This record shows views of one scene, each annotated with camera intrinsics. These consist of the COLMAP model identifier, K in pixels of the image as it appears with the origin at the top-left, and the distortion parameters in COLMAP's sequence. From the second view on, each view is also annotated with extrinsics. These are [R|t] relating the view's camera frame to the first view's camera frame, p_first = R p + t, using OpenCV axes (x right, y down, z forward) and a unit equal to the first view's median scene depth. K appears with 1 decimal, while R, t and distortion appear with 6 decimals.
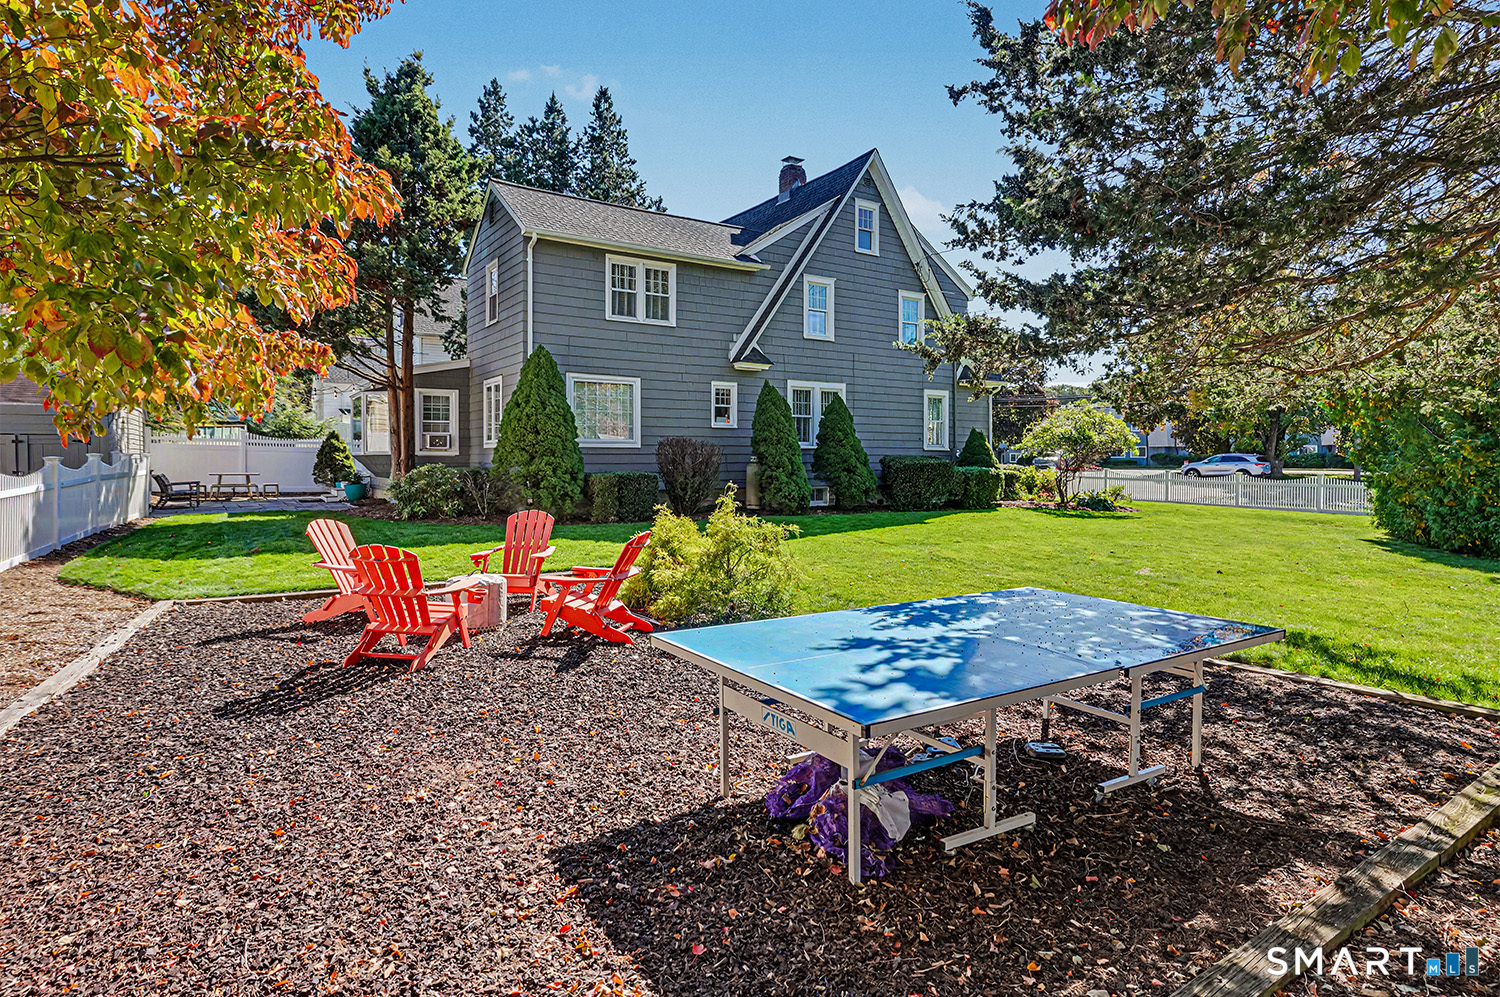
lens RADIAL K [[771.9, 0, 737.1], [0, 771.9, 472.5], [0, 0, 1]] dist [0.002777, -0.000103]
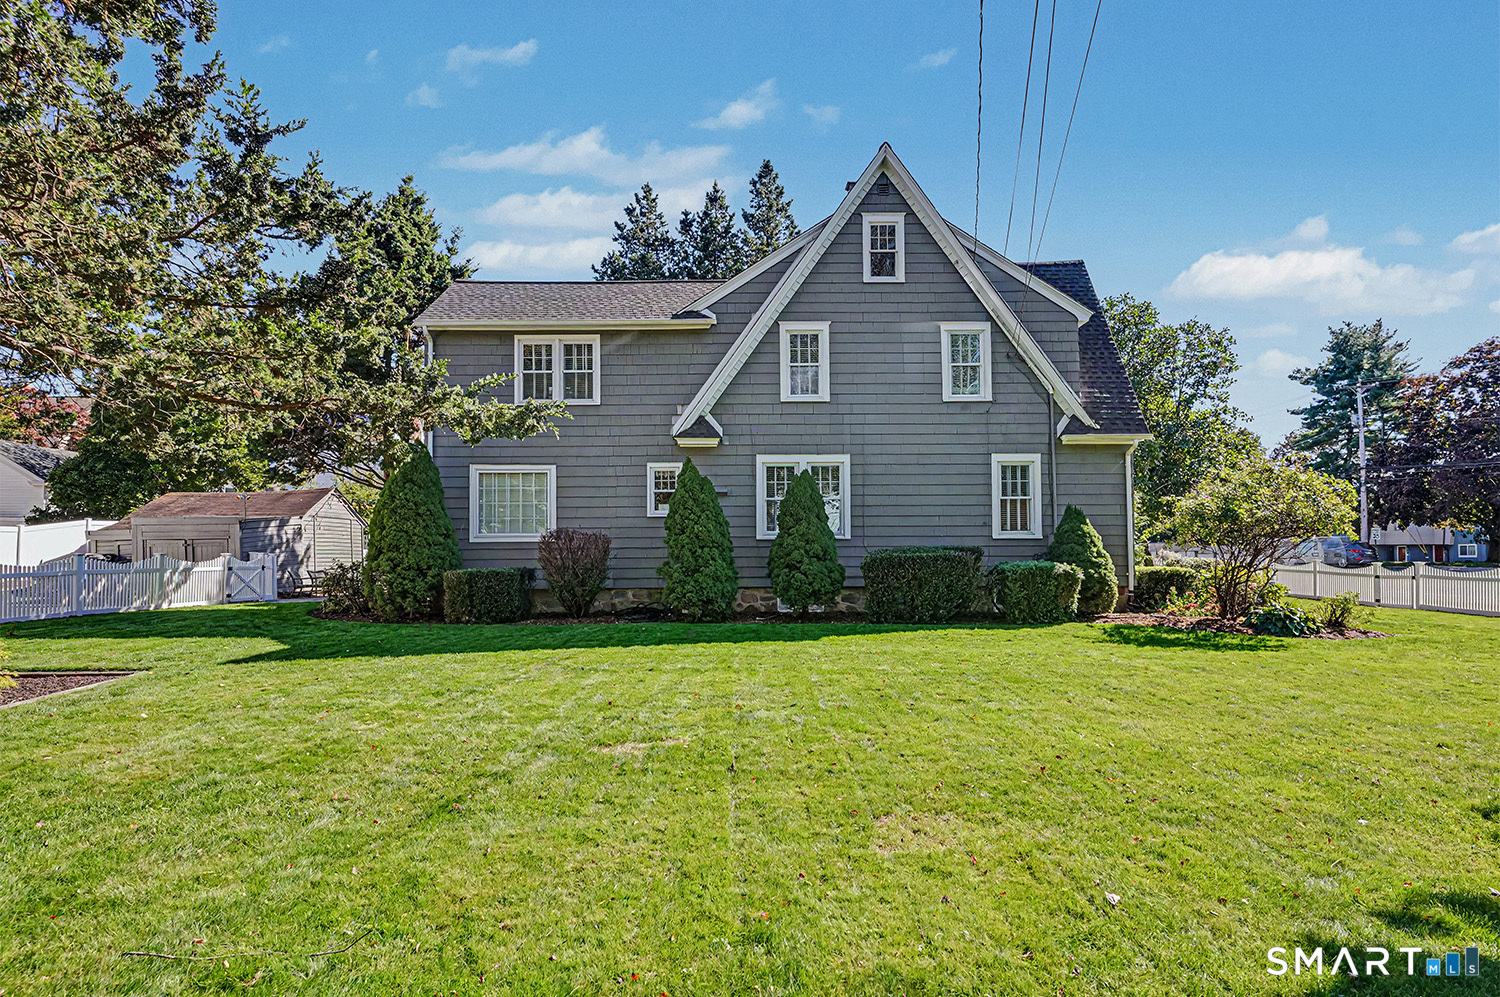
lens RADIAL K [[771.9, 0, 747.8], [0, 771.9, 549.8], [0, 0, 1]] dist [0.002777, -0.000103]
pose [[0.848270, -0.009654, -0.529476, 0.512191], [-0.002838, 0.999737, -0.022775, -0.001689], [0.529556, 0.020822, 0.848019, 0.324775]]
